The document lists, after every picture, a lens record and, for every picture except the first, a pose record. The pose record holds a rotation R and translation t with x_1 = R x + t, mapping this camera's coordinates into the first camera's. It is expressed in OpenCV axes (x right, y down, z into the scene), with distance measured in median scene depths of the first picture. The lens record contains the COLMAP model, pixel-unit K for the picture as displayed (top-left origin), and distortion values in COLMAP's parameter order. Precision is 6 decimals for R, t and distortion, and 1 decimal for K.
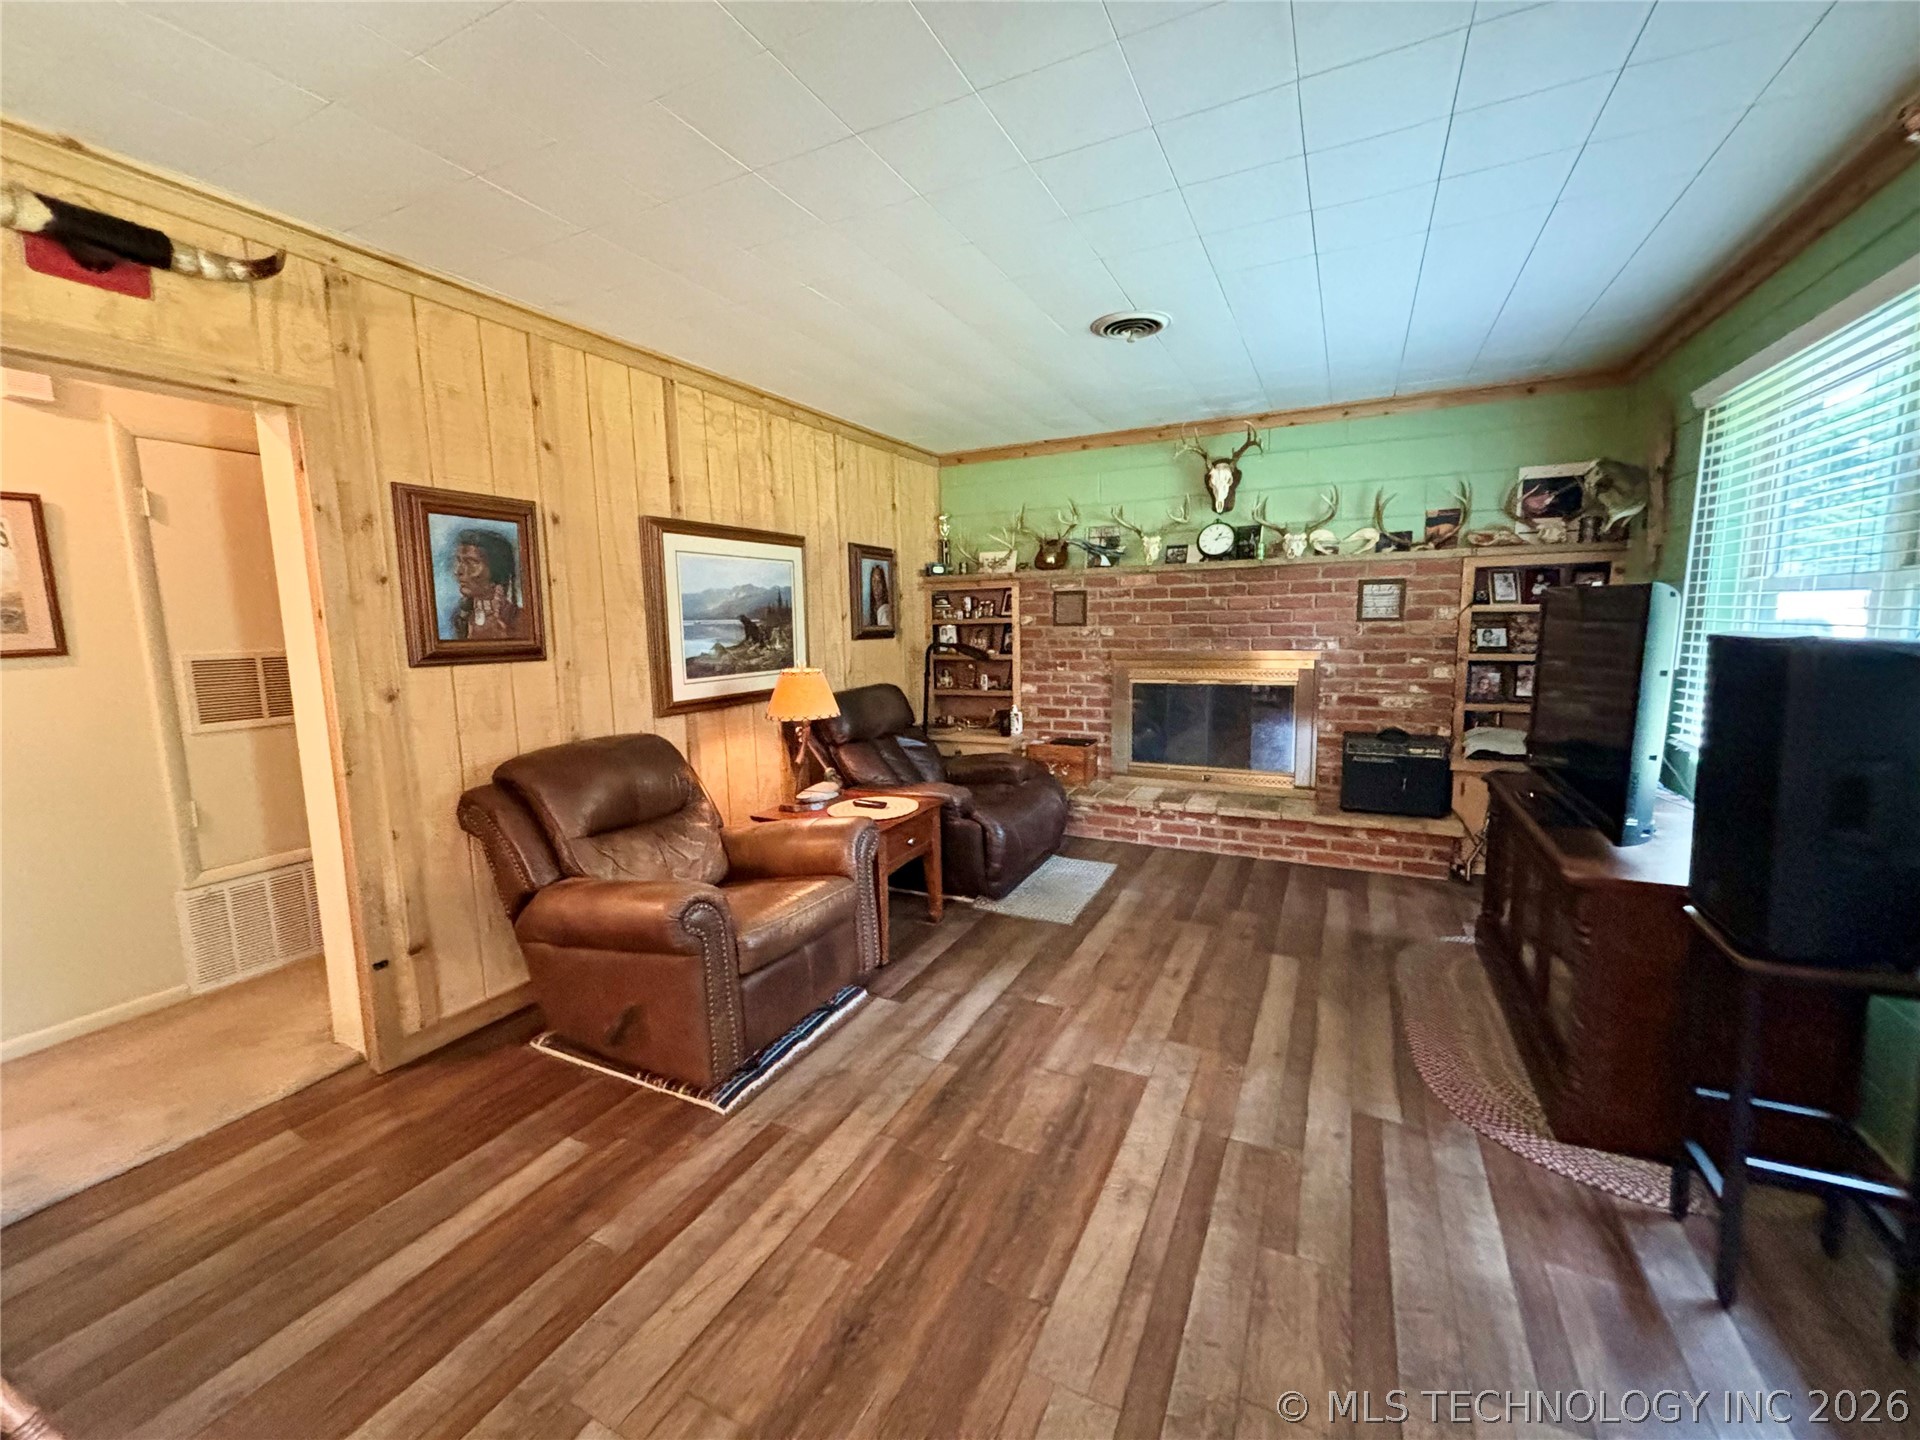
lens RADIAL K [[772.7, 0, 959.8], [0, 772.7, 721.9], [0, 0, 1]] dist [0.004794, -0.000177]
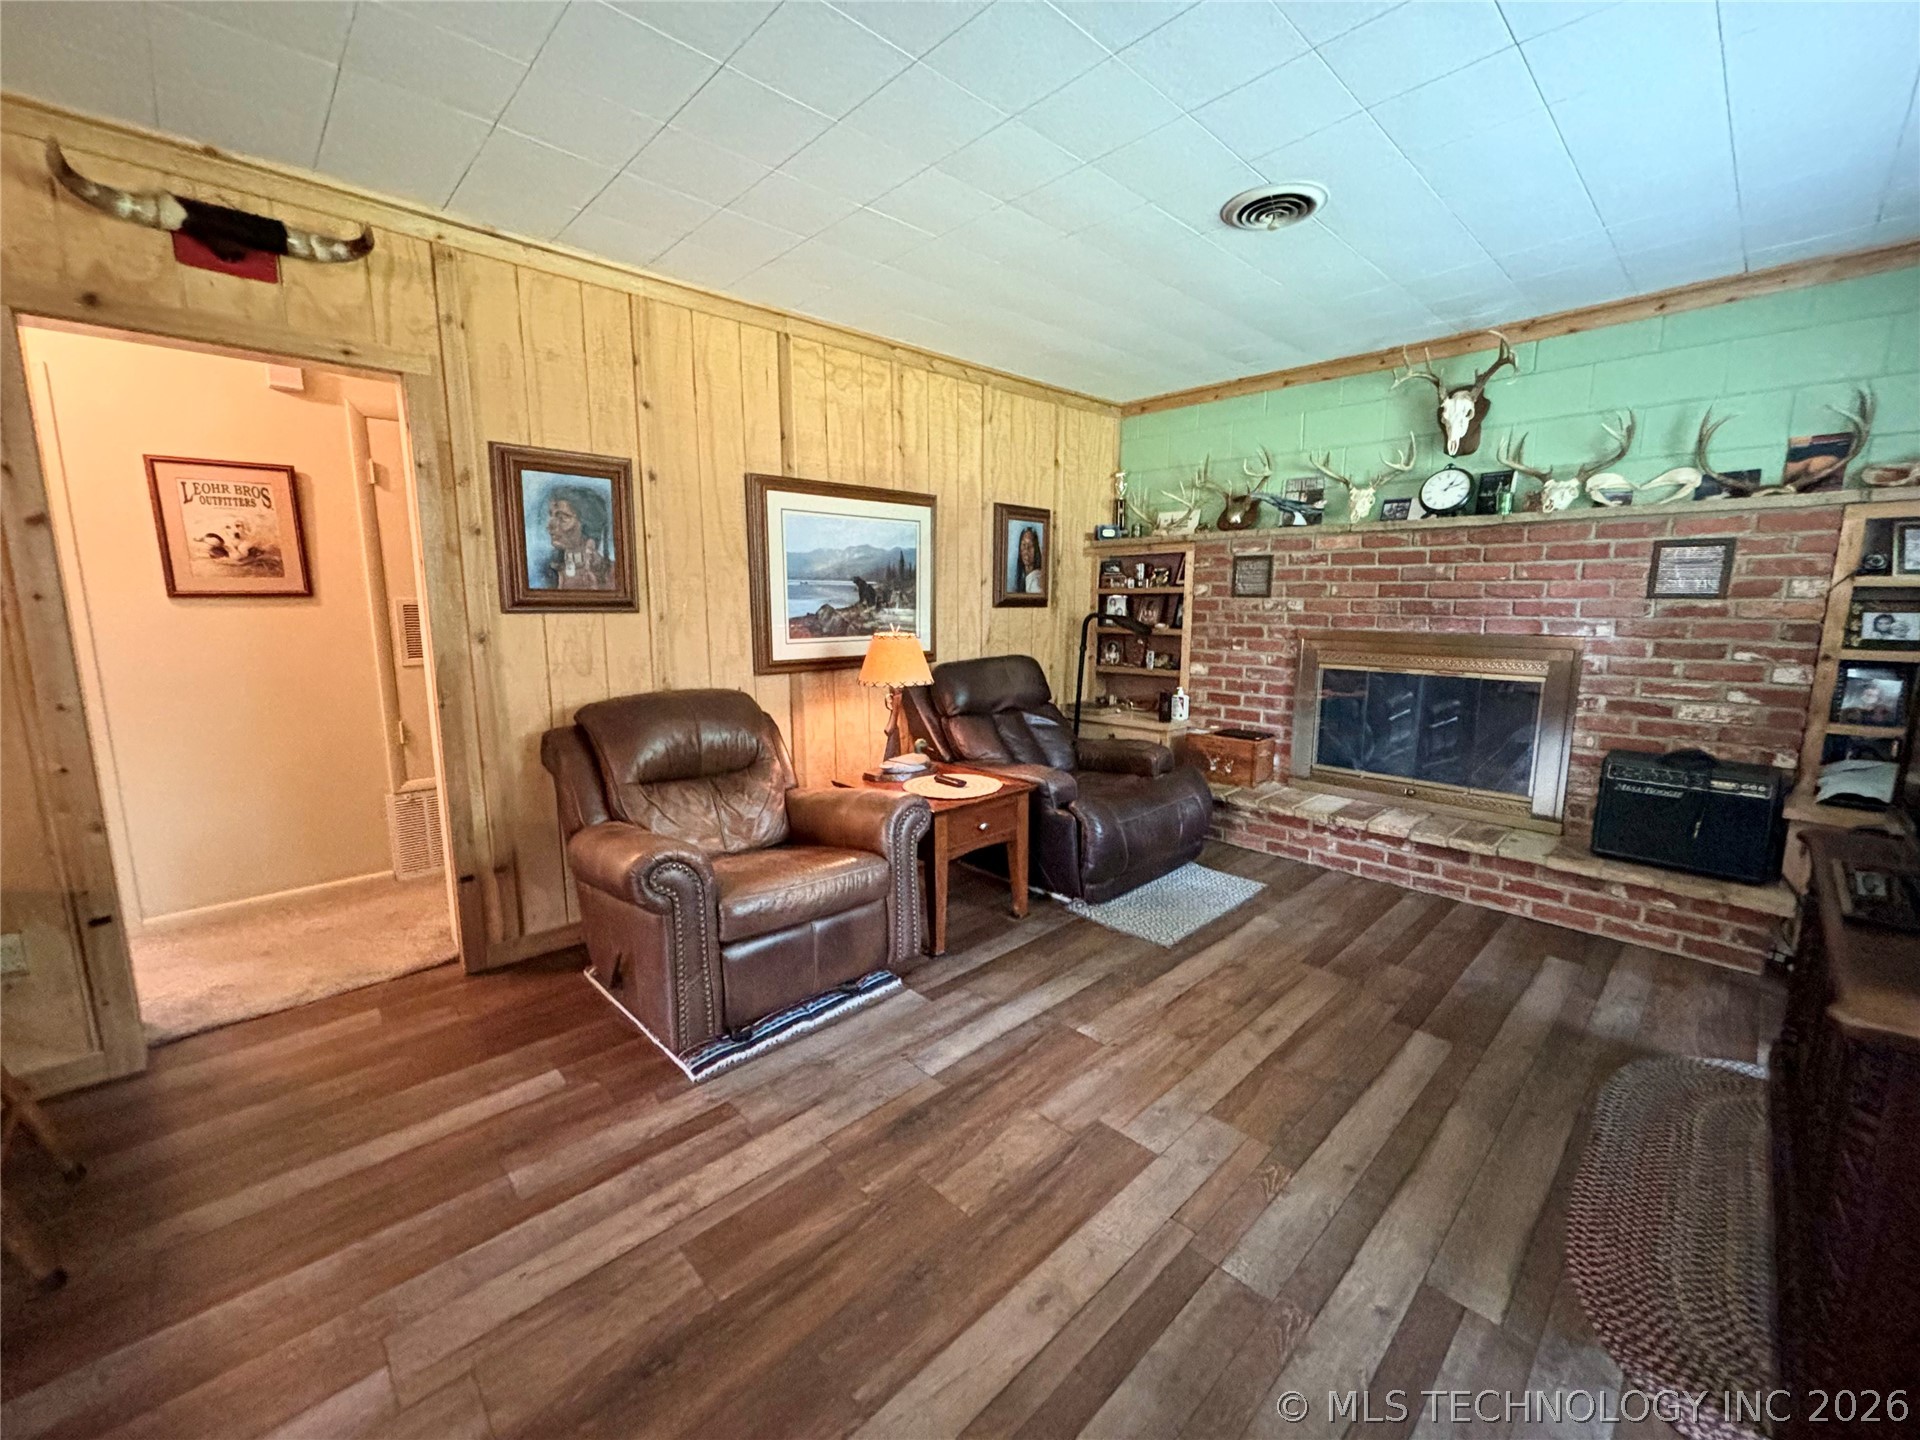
lens RADIAL K [[772.7, 0, 959.8], [0, 772.7, 721.9], [0, 0, 1]] dist [0.004794, -0.000177]
pose [[0.941348, 0.075431, -0.328897, 0.170071], [-0.065718, 0.997013, 0.040565, -0.002618], [0.330975, -0.016572, 0.943494, 0.114494]]
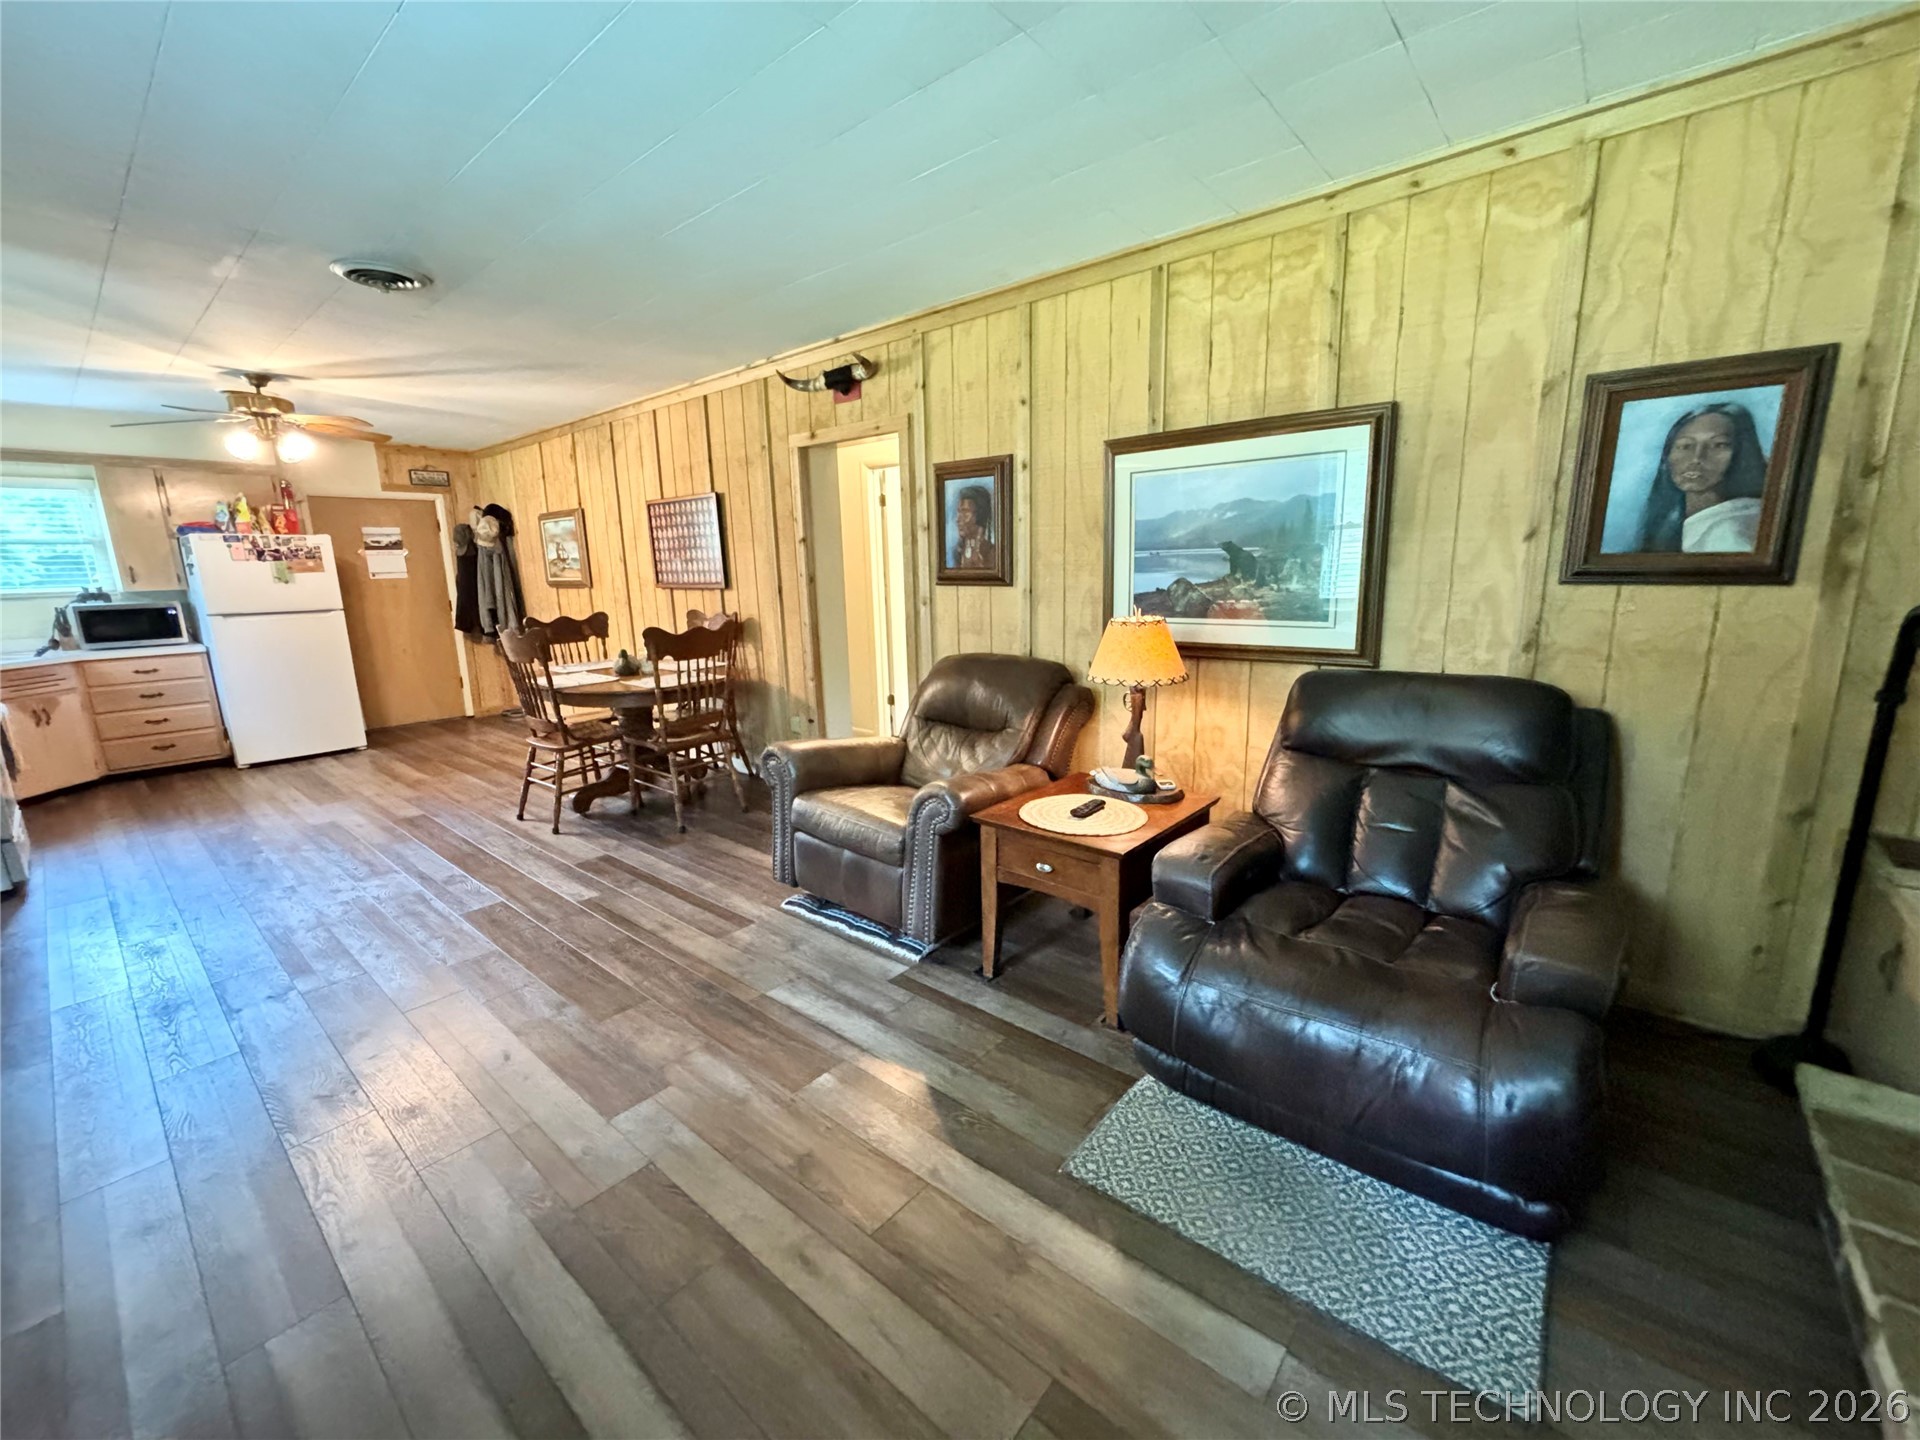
lens RADIAL K [[768.3, 0, 960.0], [0, 768.3, 720.0], [0, 0, 1]] dist [-0.000803, -0.000010]
pose [[-0.232887, 0.217985, -0.947759, 0.514597], [-0.105909, 0.963074, 0.247532, -0.123838], [0.966720, 0.158023, -0.201201, 0.891282]]
